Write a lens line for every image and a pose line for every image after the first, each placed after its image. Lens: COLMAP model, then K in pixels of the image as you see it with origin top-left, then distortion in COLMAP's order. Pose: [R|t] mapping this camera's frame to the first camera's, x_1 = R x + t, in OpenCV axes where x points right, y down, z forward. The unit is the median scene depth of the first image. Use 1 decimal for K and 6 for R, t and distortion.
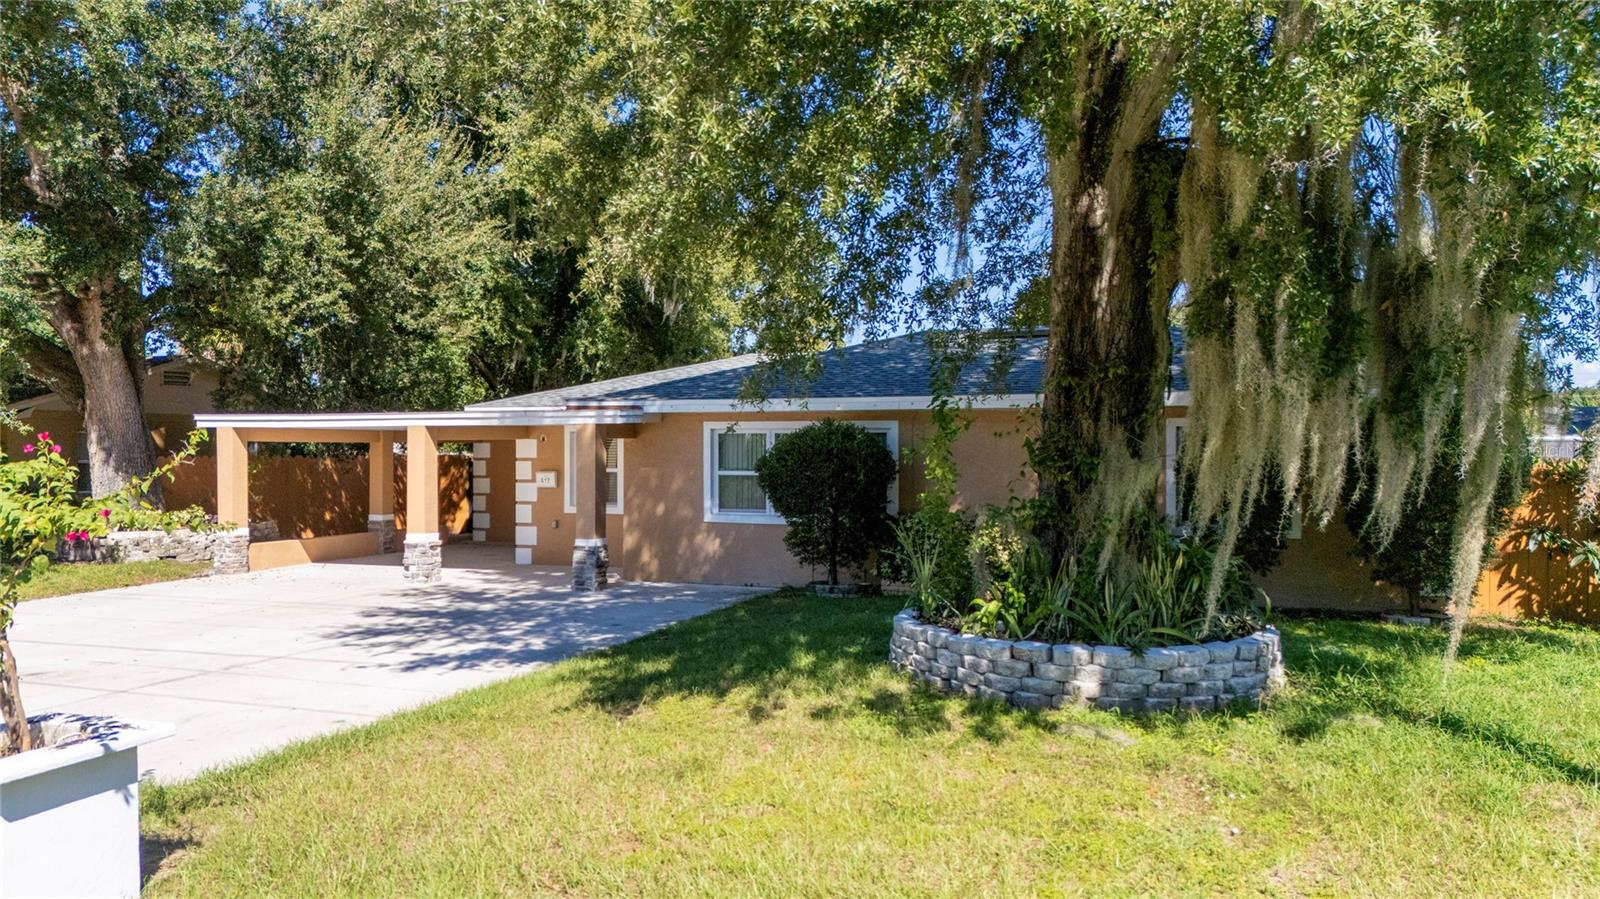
lens RADIAL K [[1161.2, 0, 798.6], [0, 1161.2, 469.2], [0, 0, 1]] dist [0.077165, -0.063007]
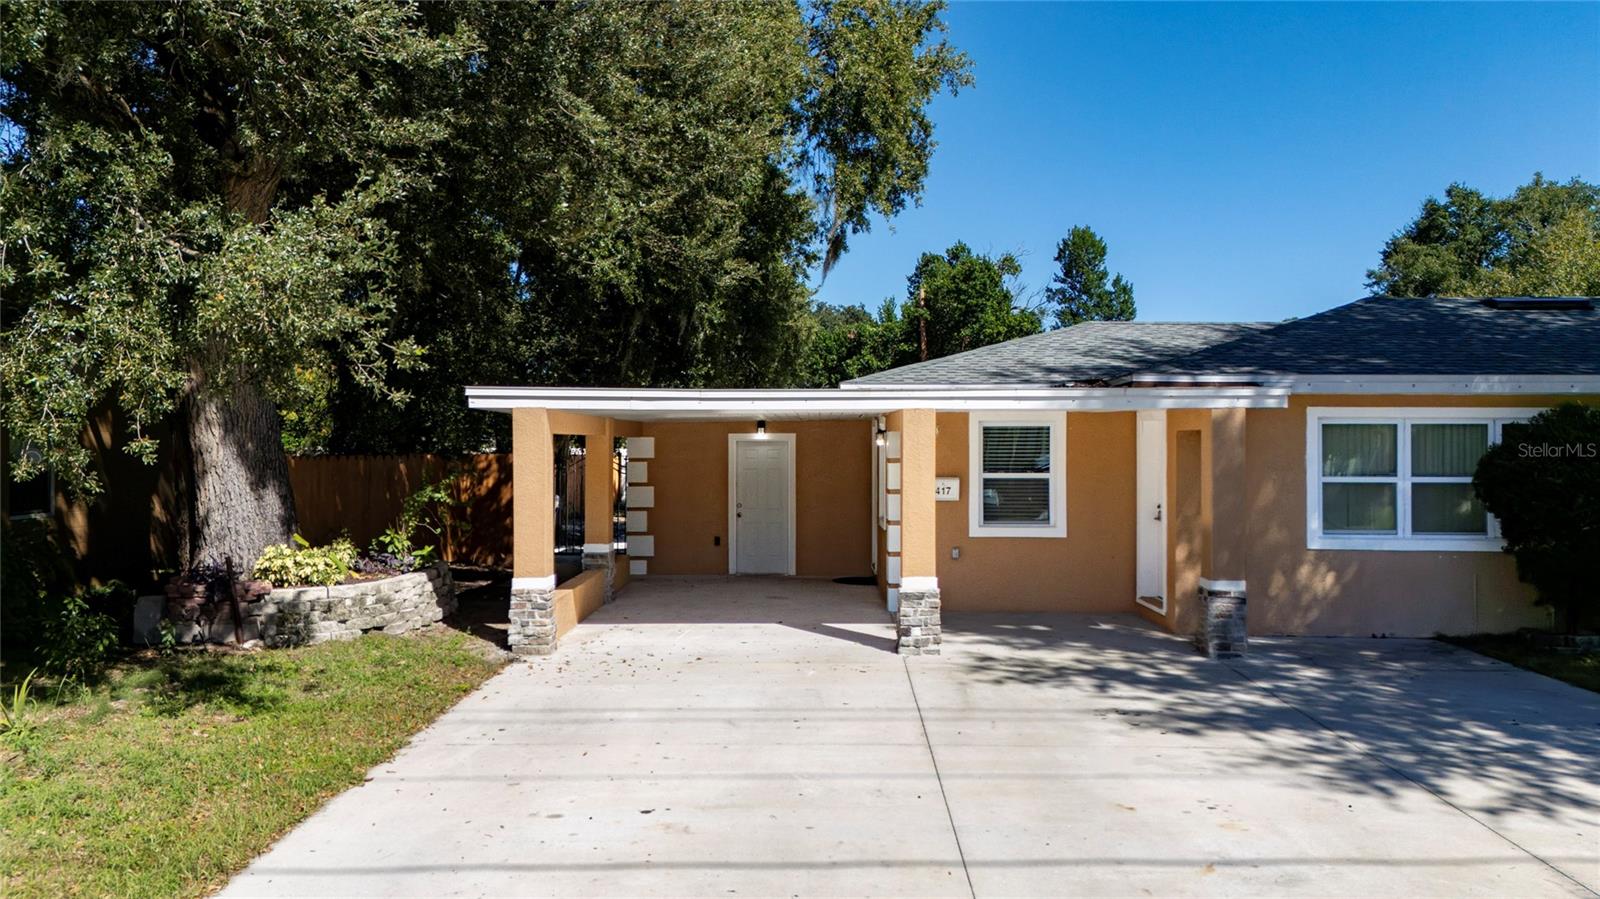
lens RADIAL K [[1180.8, 0, 800.0], [0, 1180.8, 449.5], [0, 0, 1]] dist [0.093870, -0.110355]
pose [[0.938910, 0.000905, 0.344163, -0.622604], [0.004013, 0.999900, -0.013578, -0.006517], [-0.344140, 0.014129, 0.938812, 0.422540]]
